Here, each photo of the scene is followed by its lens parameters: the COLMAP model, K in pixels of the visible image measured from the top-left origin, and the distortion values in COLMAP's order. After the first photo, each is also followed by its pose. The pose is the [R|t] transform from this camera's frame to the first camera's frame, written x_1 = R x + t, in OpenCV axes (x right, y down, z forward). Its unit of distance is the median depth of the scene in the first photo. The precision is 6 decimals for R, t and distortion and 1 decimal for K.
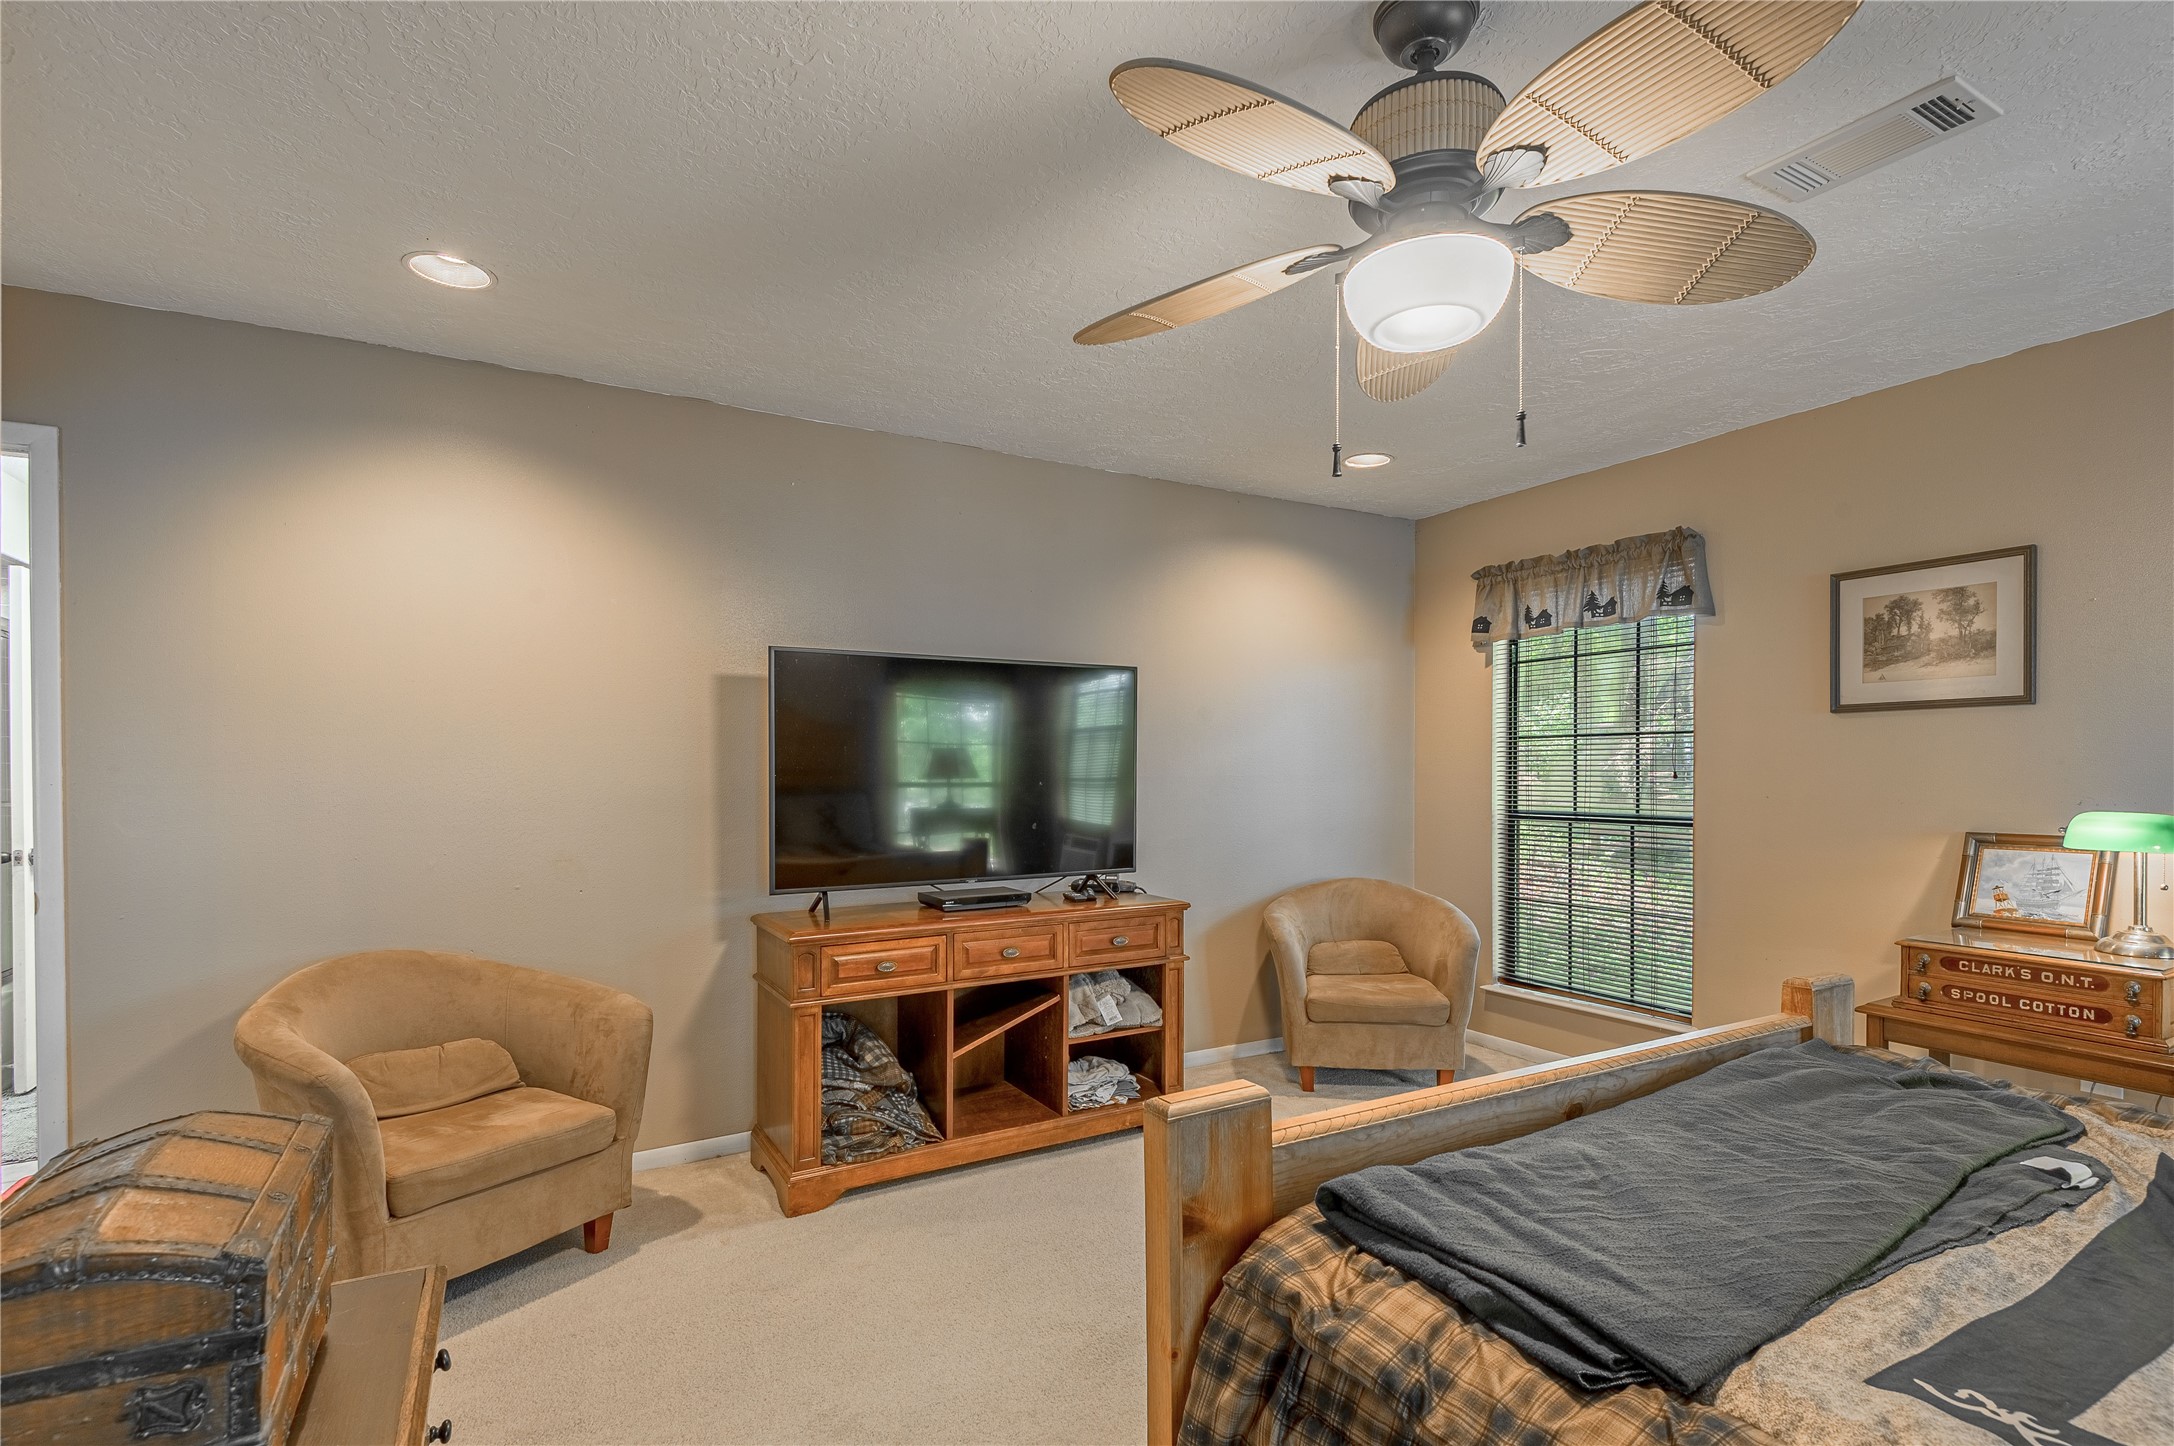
lens RADIAL K [[1034.5, 0, 1095.7], [0, 1034.5, 783.0], [0, 0, 1]] dist [0.004492, -0.000248]
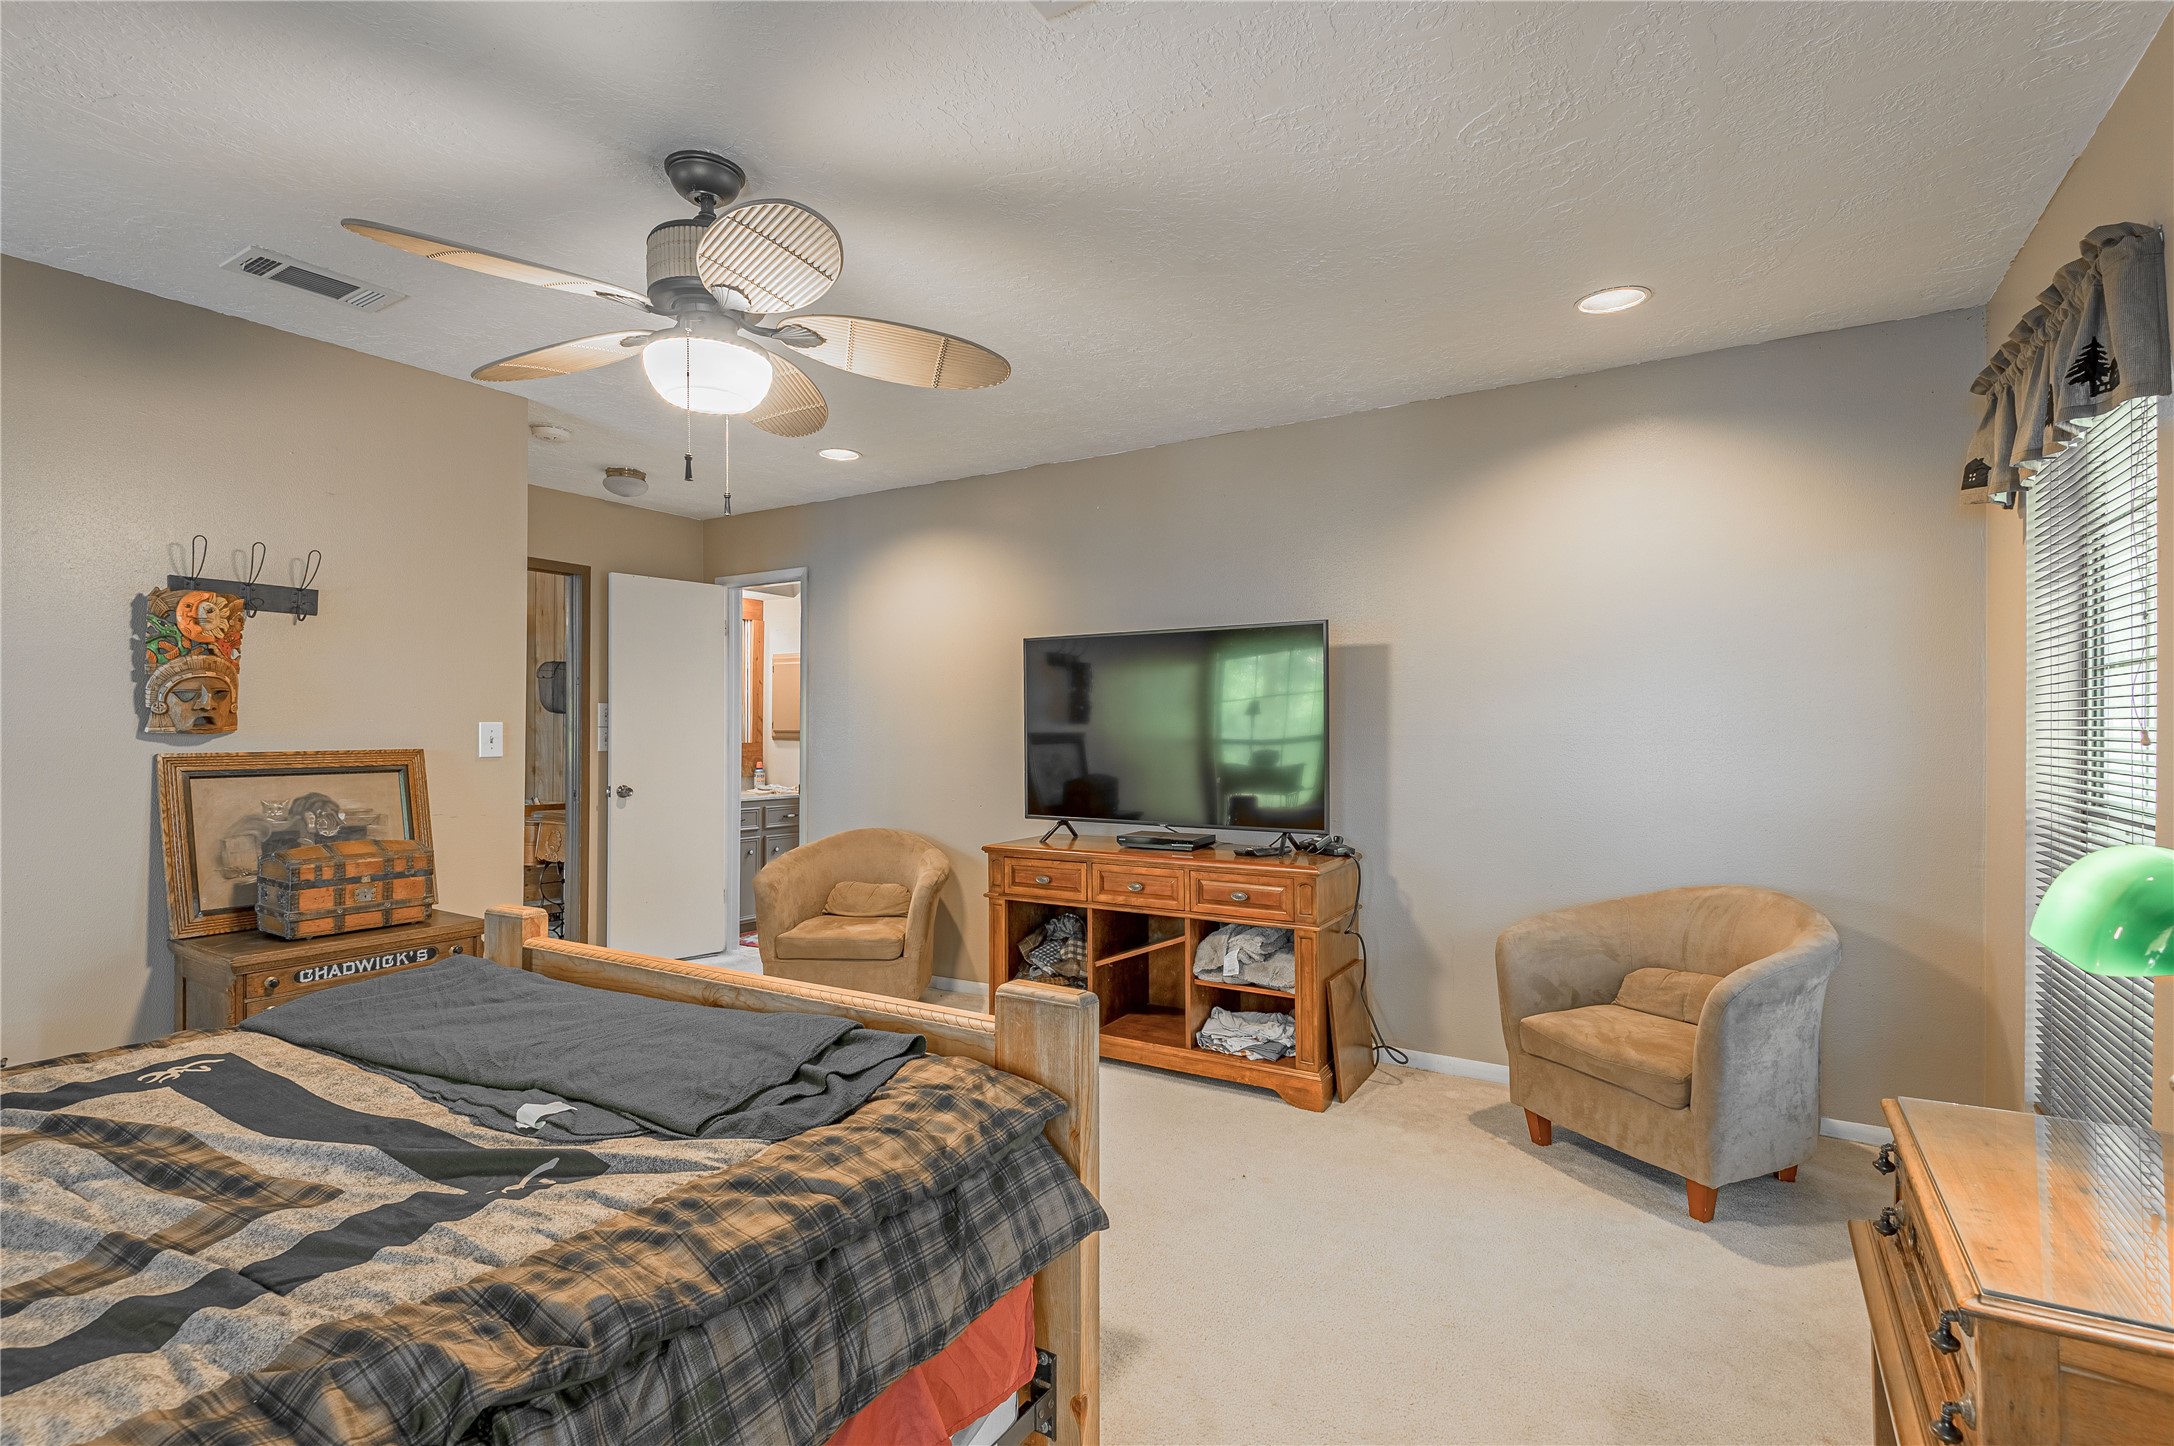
lens RADIAL K [[1021.0, 0, 1098.0], [0, 1021.0, 730.6], [0, 0, 1]] dist [0.034921, -0.028235]
pose [[0.480737, 0.002763, -0.876861, 0.879405], [-0.007684, 0.999970, -0.001062, -0.008370], [0.876831, 0.007249, 0.480743, 0.410592]]
